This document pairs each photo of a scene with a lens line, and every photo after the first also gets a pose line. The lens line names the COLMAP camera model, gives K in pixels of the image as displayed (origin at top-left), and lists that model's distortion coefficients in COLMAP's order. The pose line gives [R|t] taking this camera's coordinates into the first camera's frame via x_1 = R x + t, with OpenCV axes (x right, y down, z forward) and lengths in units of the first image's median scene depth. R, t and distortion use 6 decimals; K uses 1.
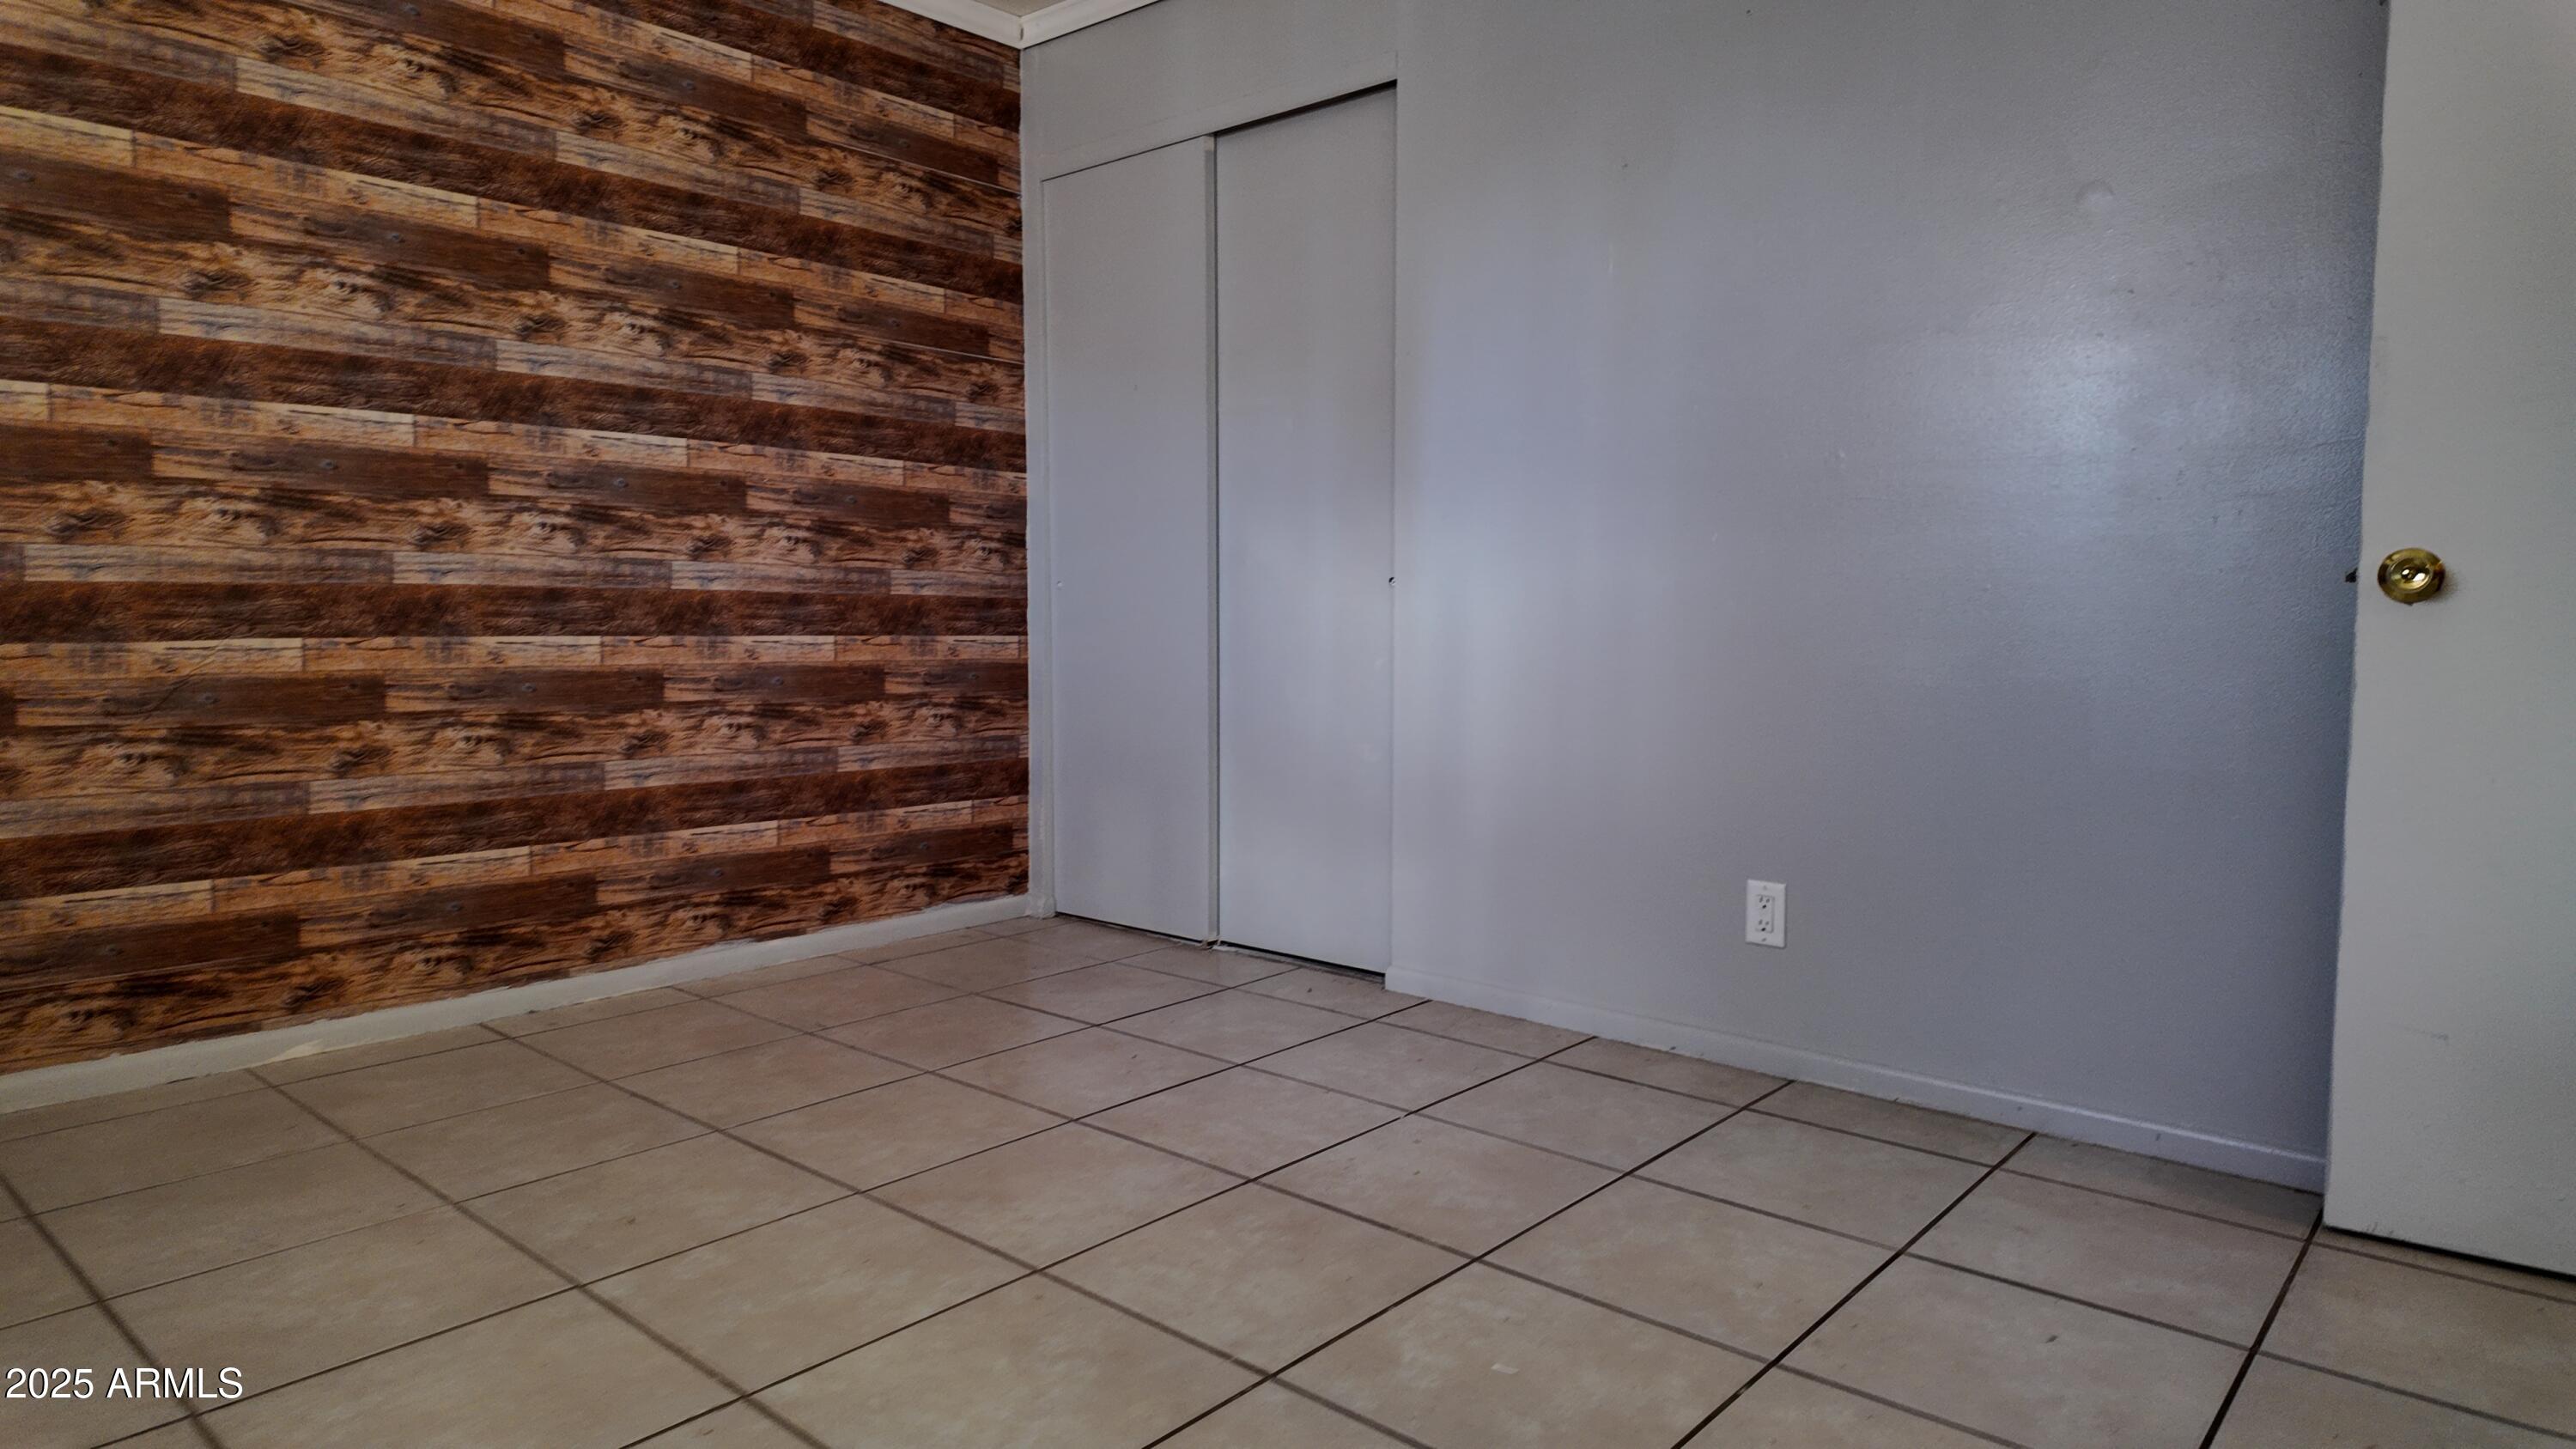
lens RADIAL K [[1519.7, 0, 1294.6], [0, 1519.7, 727.4], [0, 0, 1]] dist [0.049944, -0.047509]
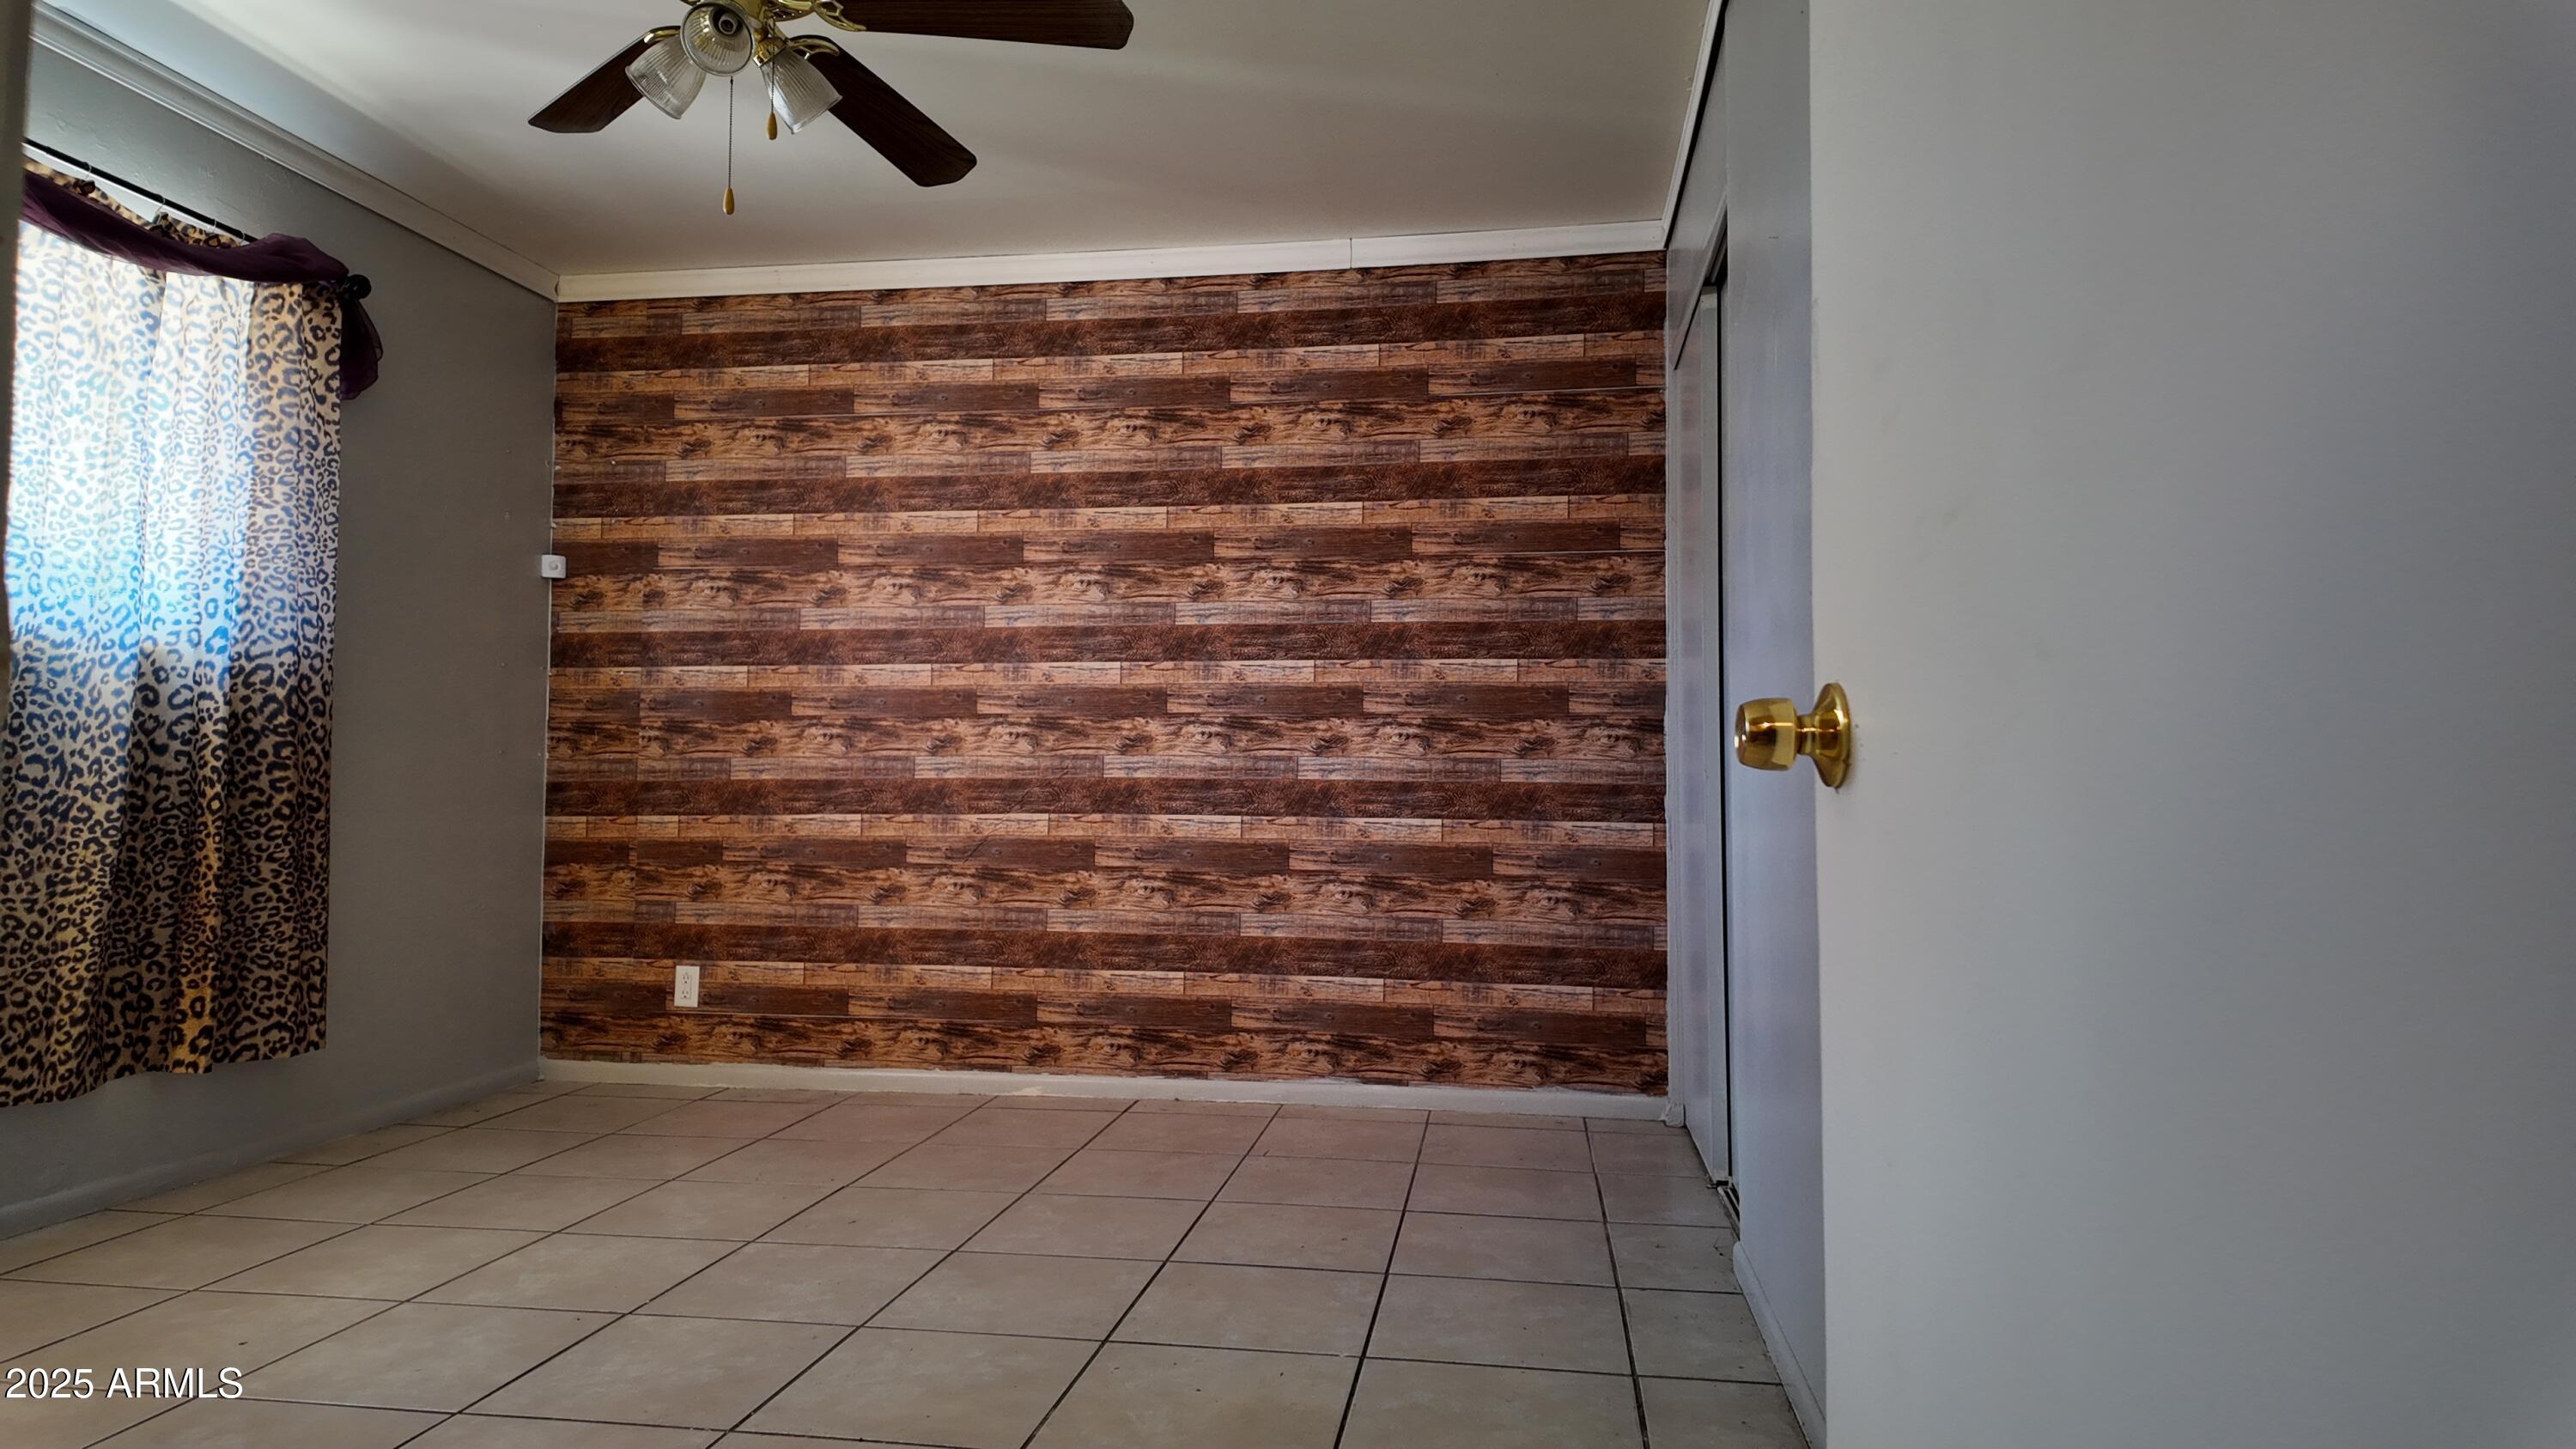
lens RADIAL K [[1519.7, 0, 1272.7], [0, 1519.7, 705.9], [0, 0, 1]] dist [0.049944, -0.047509]
pose [[0.523833, -0.043159, -0.850727, 0.635108], [-0.068459, 0.993352, -0.092548, -0.033516], [0.849065, 0.106720, 0.517396, 0.332782]]
